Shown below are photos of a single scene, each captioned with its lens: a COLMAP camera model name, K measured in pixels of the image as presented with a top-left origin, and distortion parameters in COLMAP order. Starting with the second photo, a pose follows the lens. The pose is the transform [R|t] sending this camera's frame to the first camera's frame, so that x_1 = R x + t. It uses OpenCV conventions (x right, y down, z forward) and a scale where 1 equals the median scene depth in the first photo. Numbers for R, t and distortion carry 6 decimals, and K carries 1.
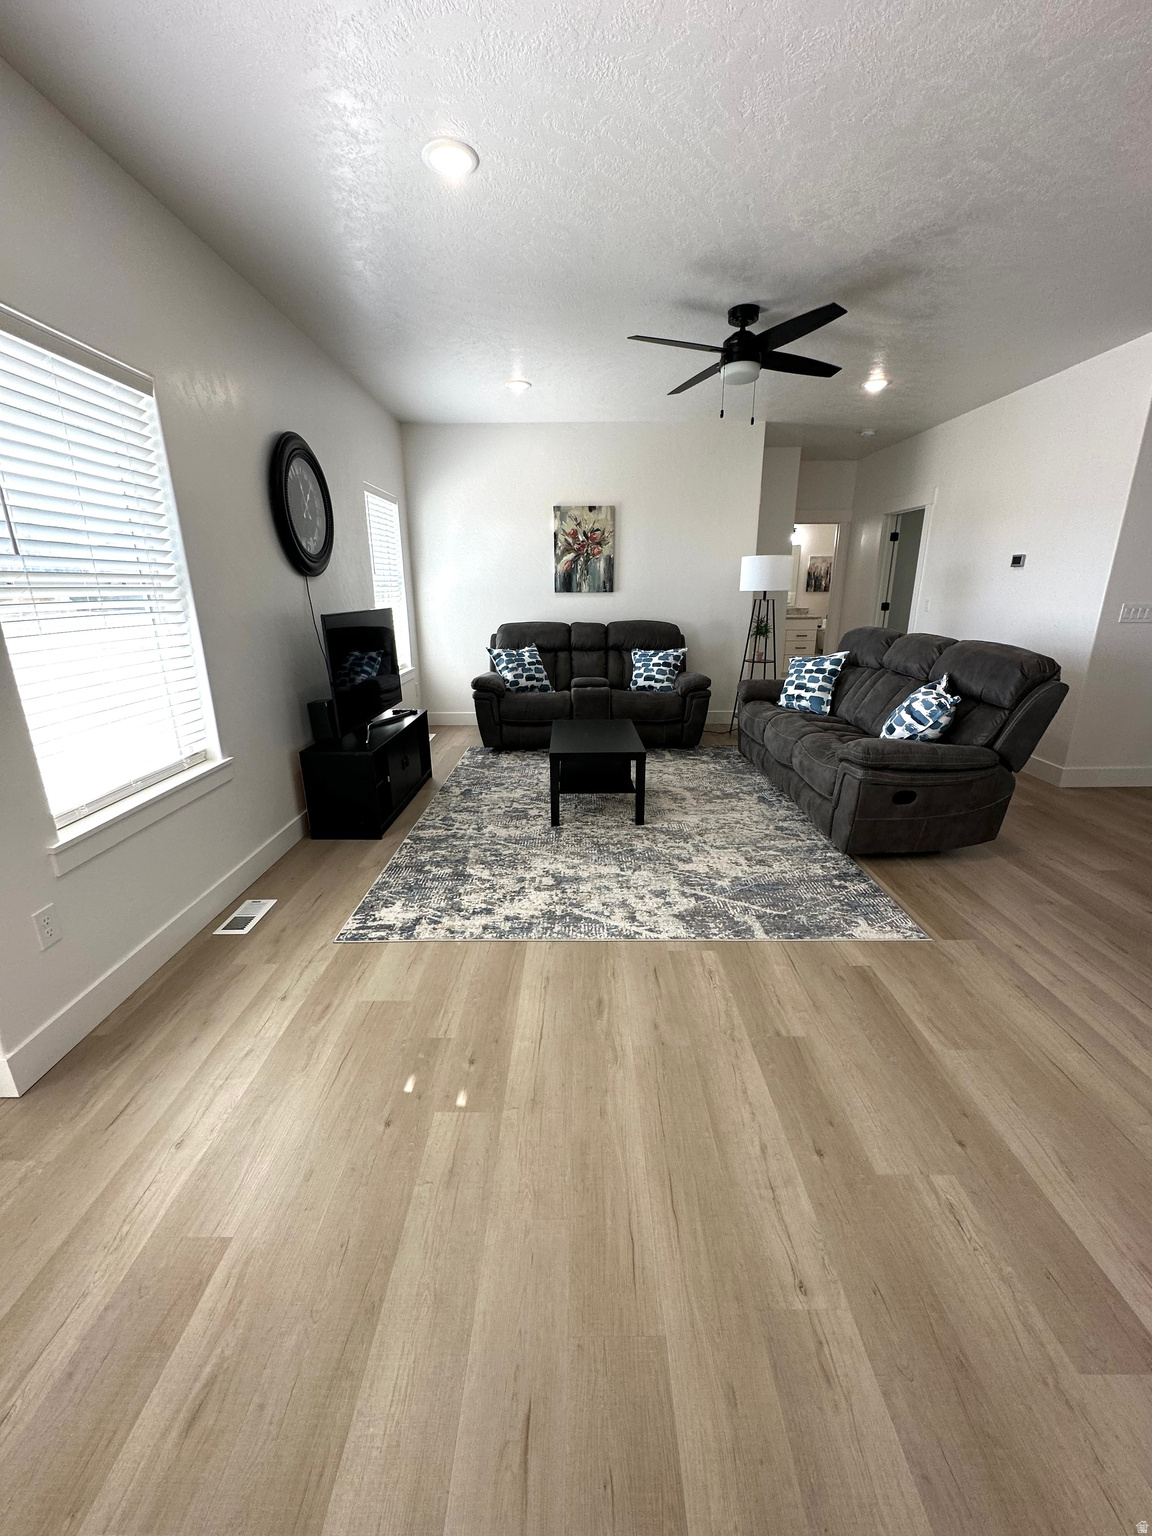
lens RADIAL K [[610.9, 0, 576.8], [0, 610.9, 763.1], [0, 0, 1]] dist [-0.002086, 0.000124]
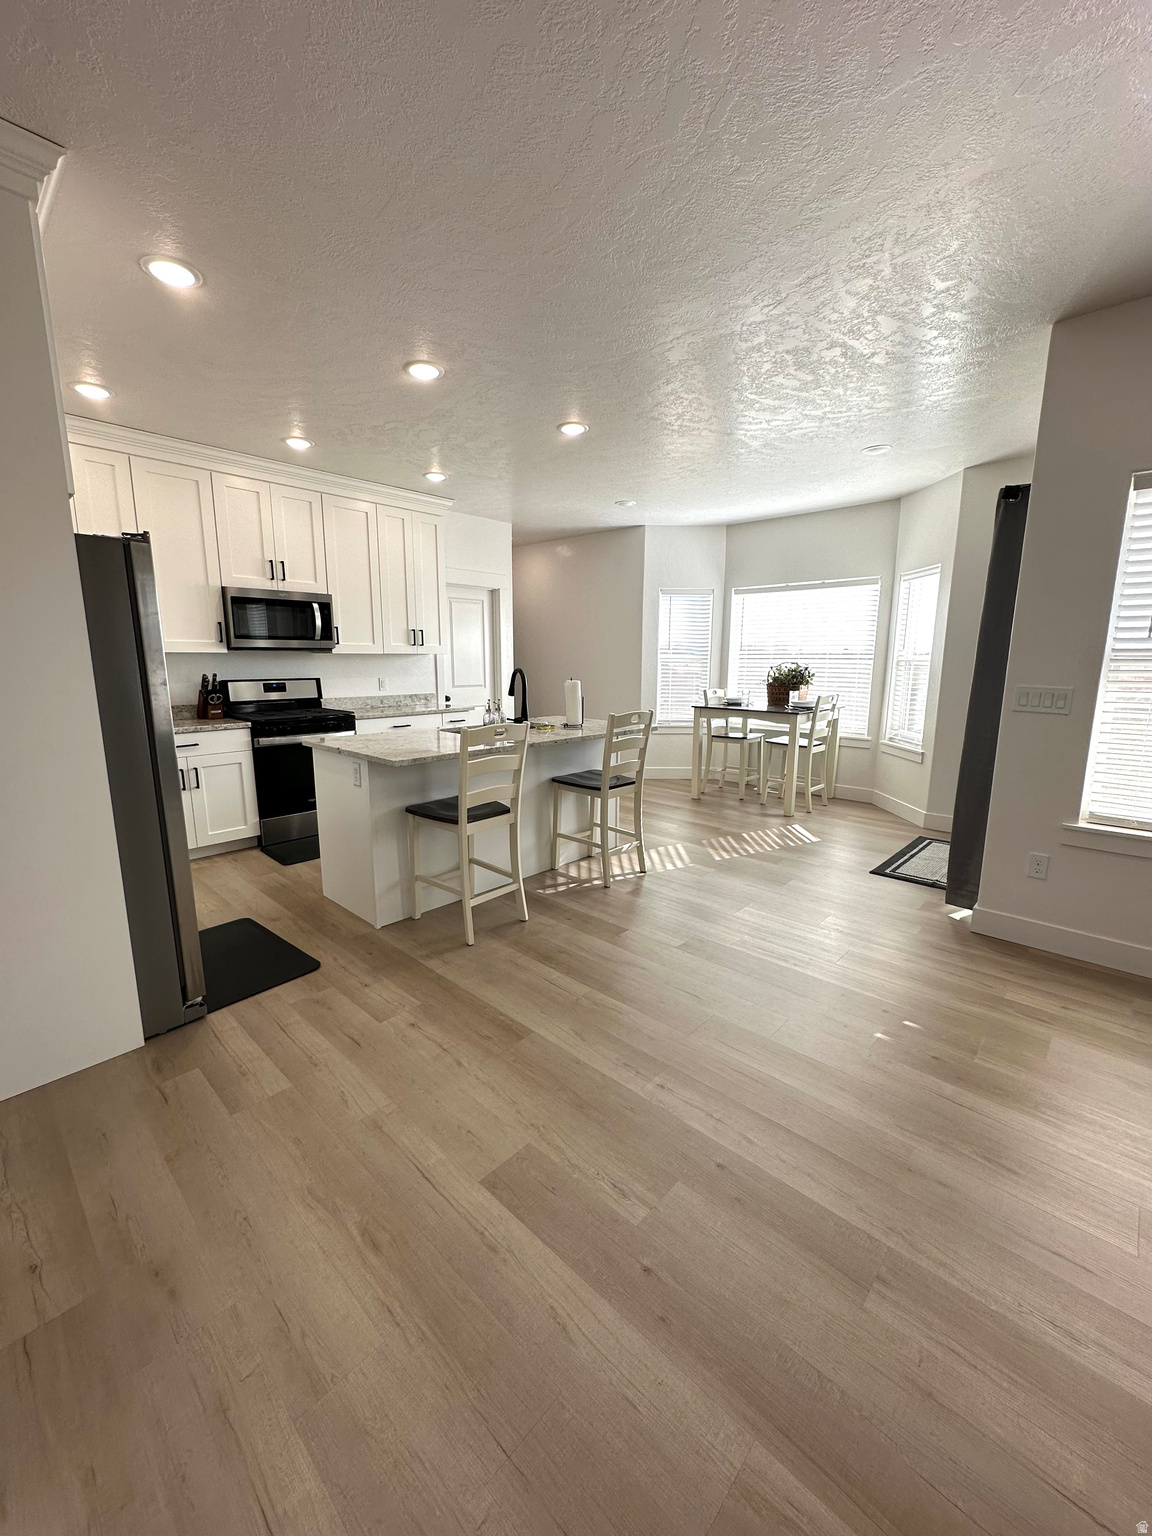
lens RADIAL K [[610.9, 0, 573.9], [0, 610.9, 768.2], [0, 0, 1]] dist [-0.002086, 0.000124]
pose [[-0.685538, 0.133873, -0.715622, 4.866162], [-0.201977, 0.909393, 0.363608, -1.366926], [0.699459, 0.393806, -0.596384, 4.563959]]
